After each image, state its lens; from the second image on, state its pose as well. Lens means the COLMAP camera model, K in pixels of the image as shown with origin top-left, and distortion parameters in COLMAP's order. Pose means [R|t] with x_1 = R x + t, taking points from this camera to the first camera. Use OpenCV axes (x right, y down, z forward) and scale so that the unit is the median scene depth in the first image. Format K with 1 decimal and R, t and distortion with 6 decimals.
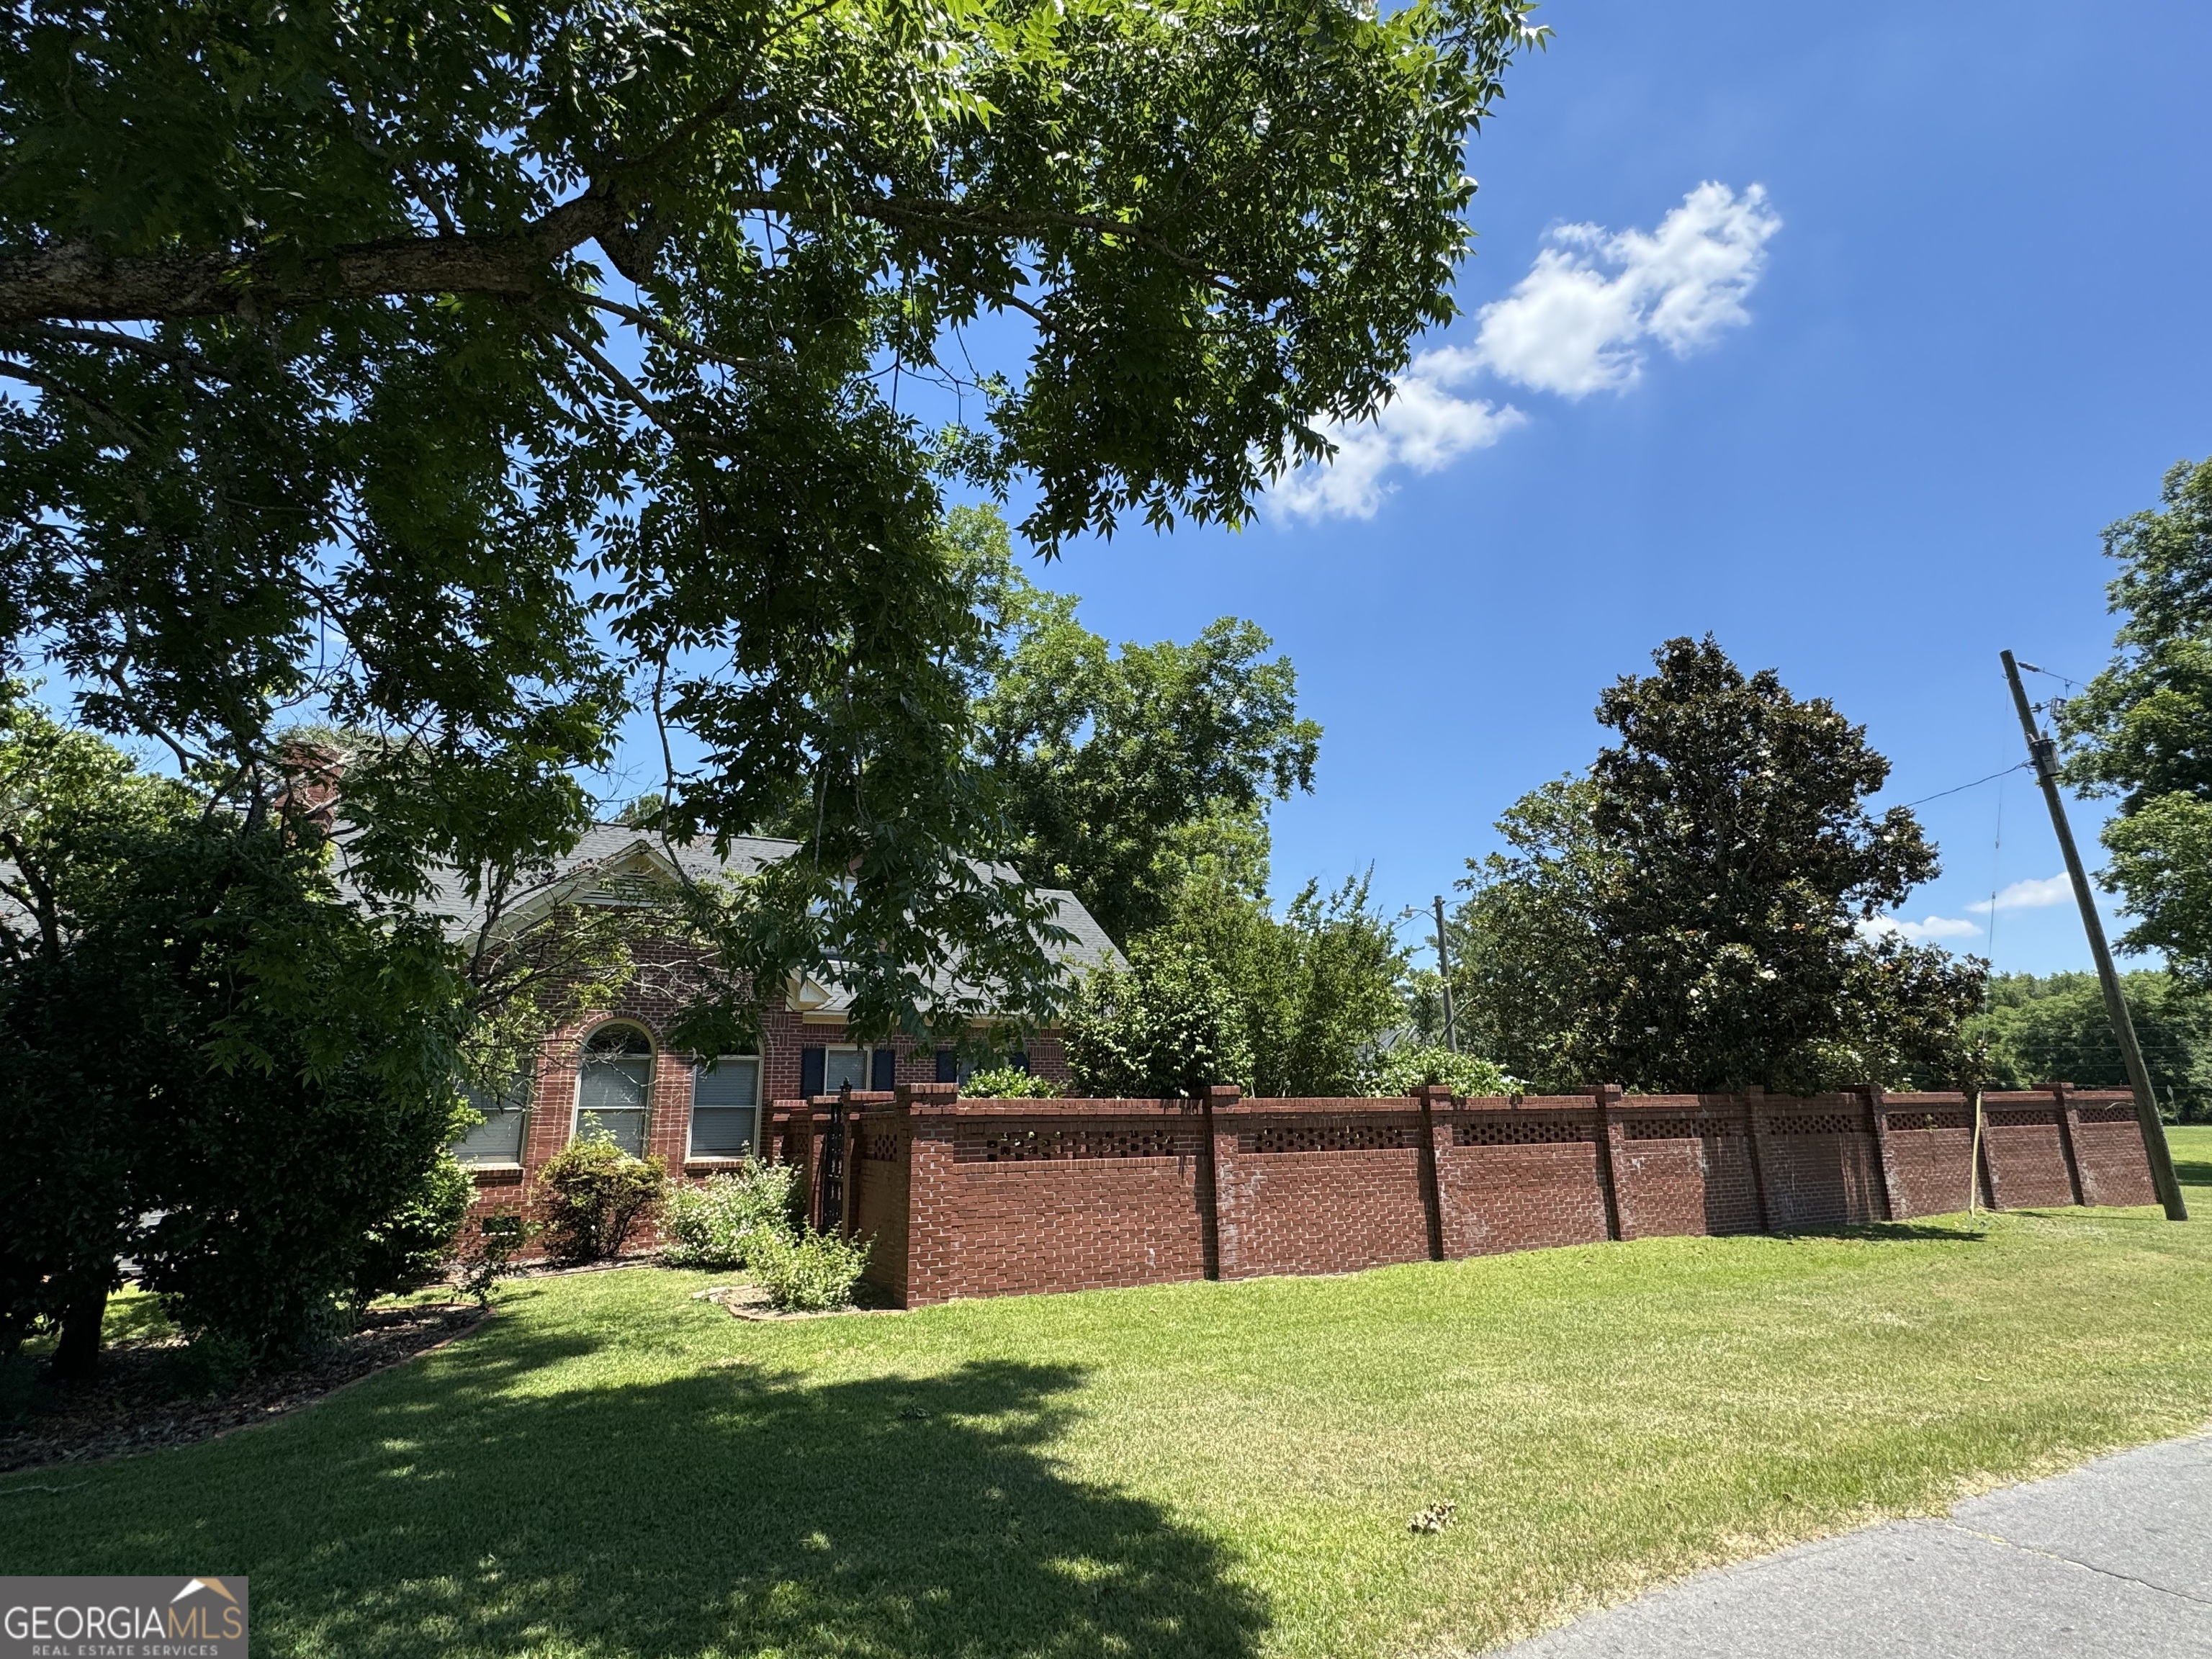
lens RADIAL K [[1091.3, 0, 1105.0], [0, 1091.3, 827.0], [0, 0, 1]] dist [-0.003278, 0.000554]
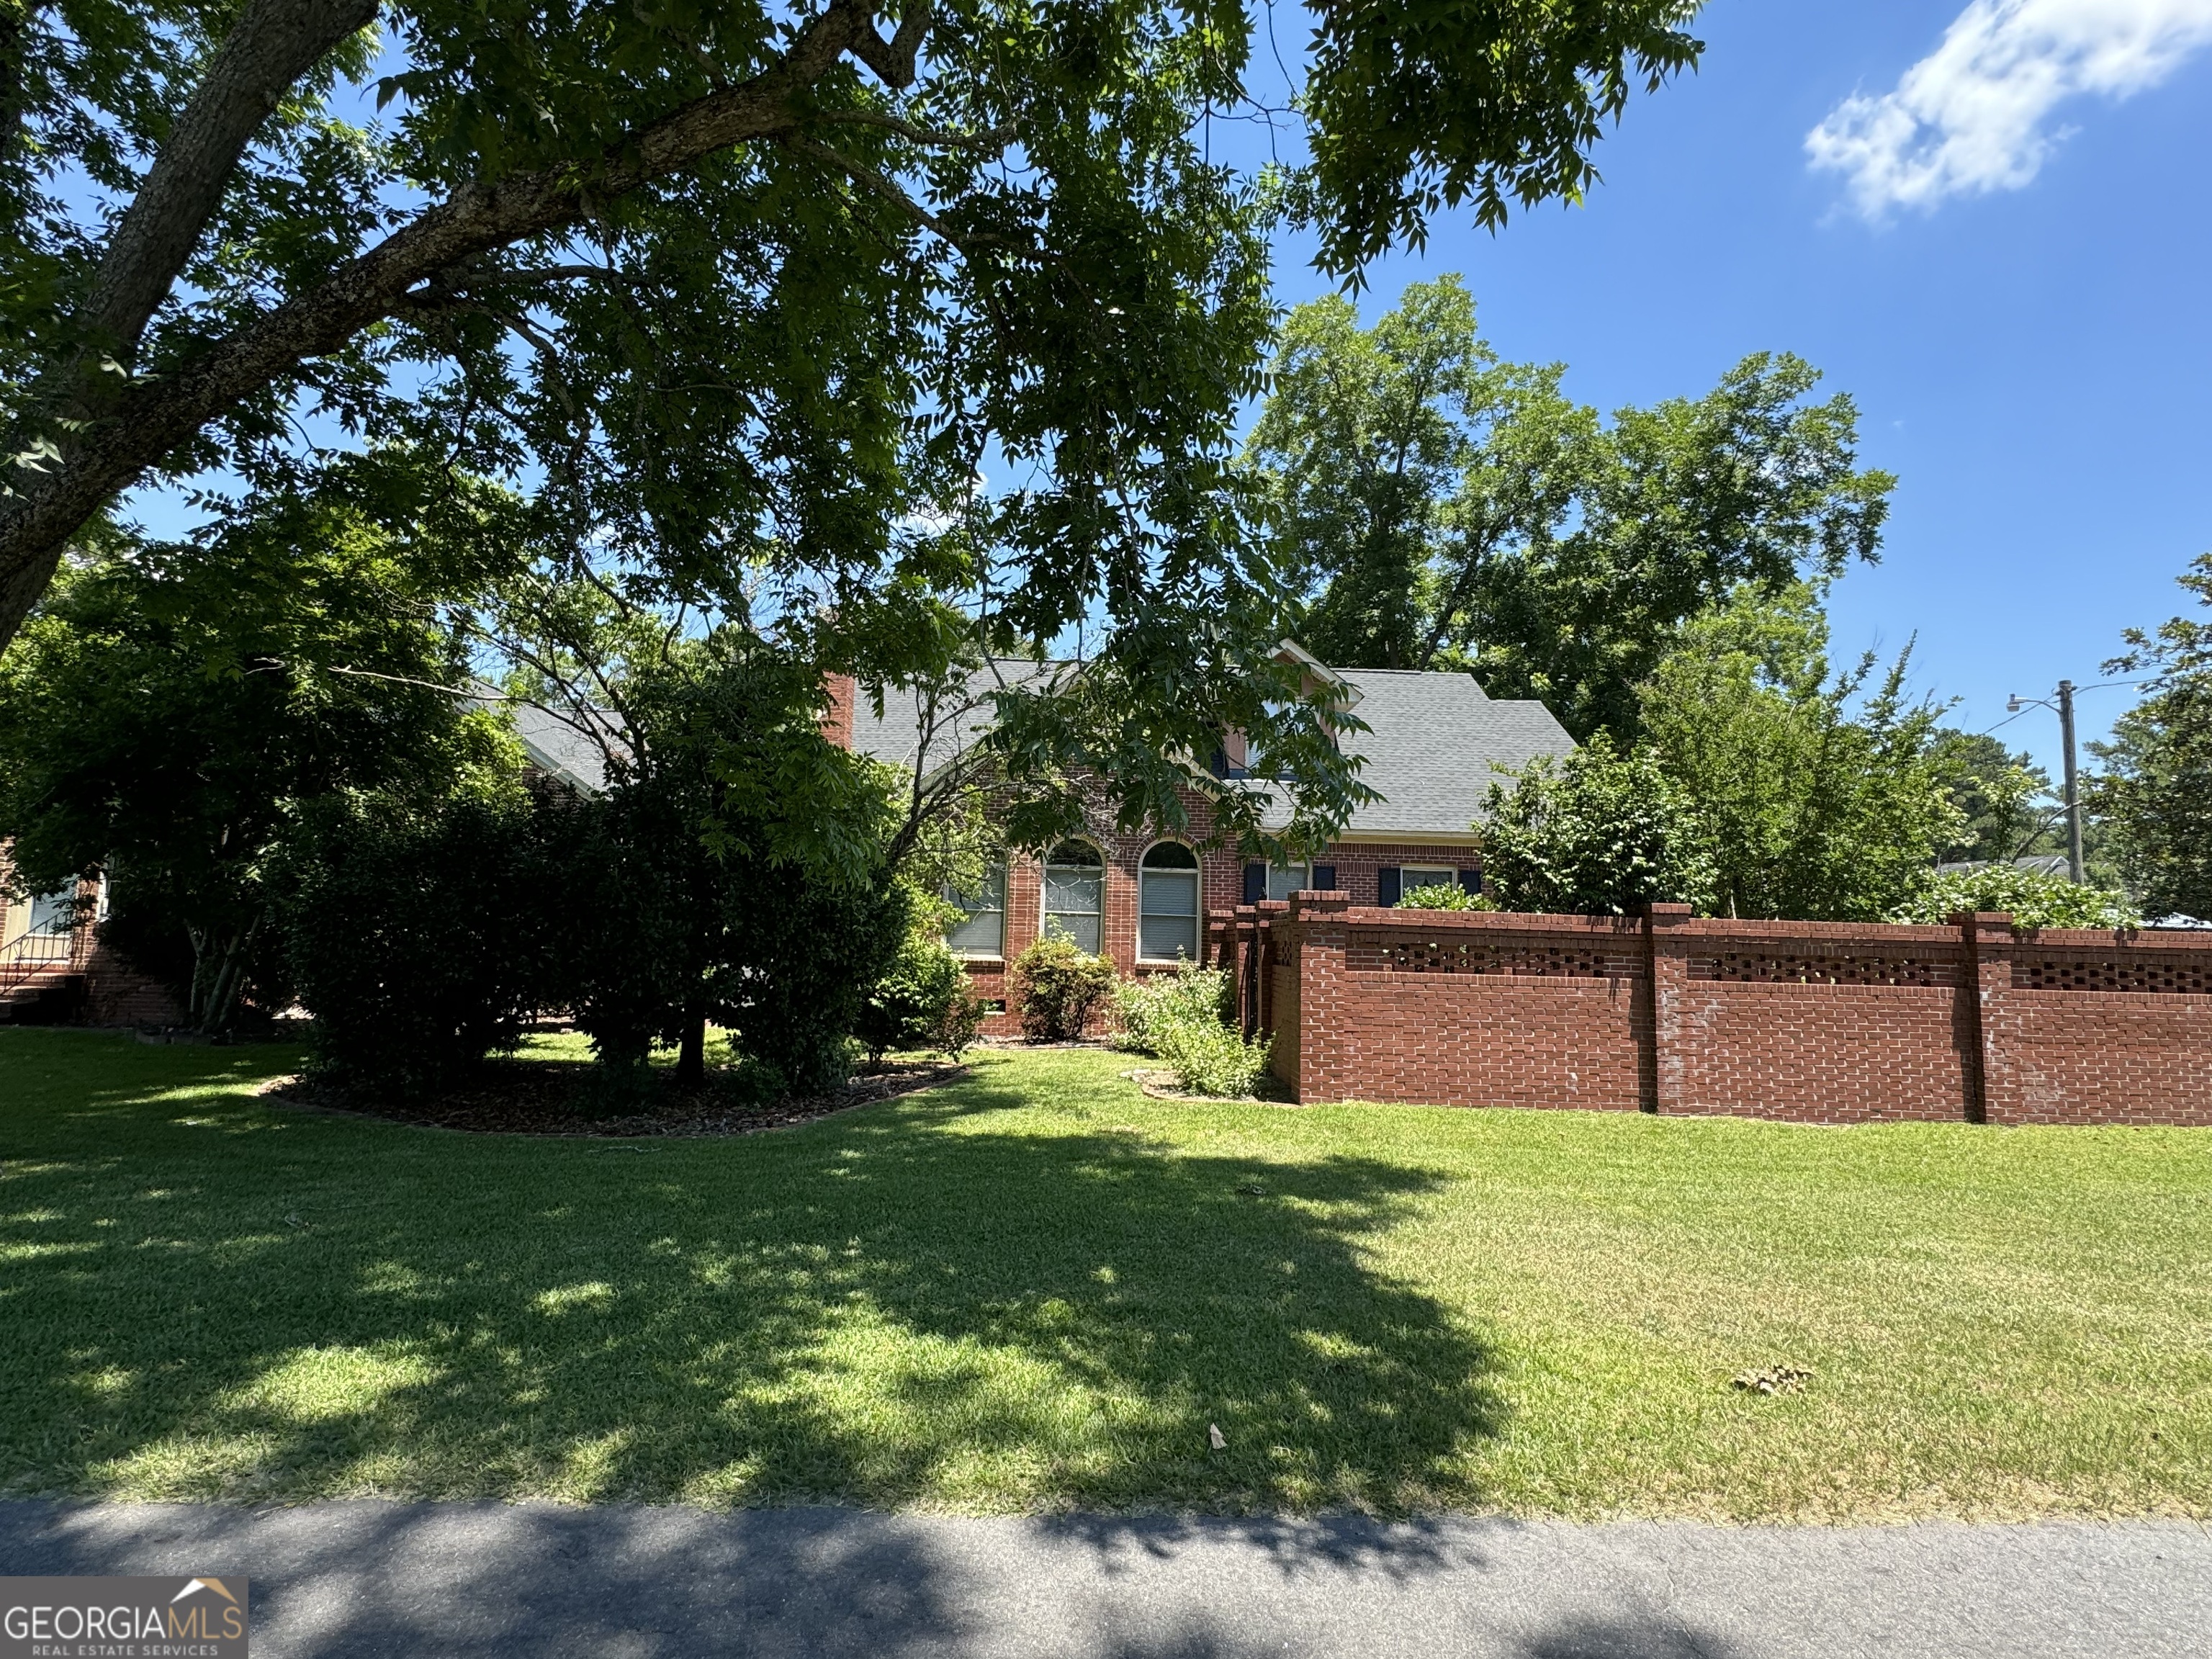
lens RADIAL K [[1091.3, 0, 1106.8], [0, 1091.3, 830.2], [0, 0, 1]] dist [-0.003278, 0.000554]
pose [[0.896698, -0.005227, -0.442612, 0.105866], [0.073823, 0.987692, 0.137895, 0.030525], [0.436443, -0.156325, 0.886047, 0.048148]]
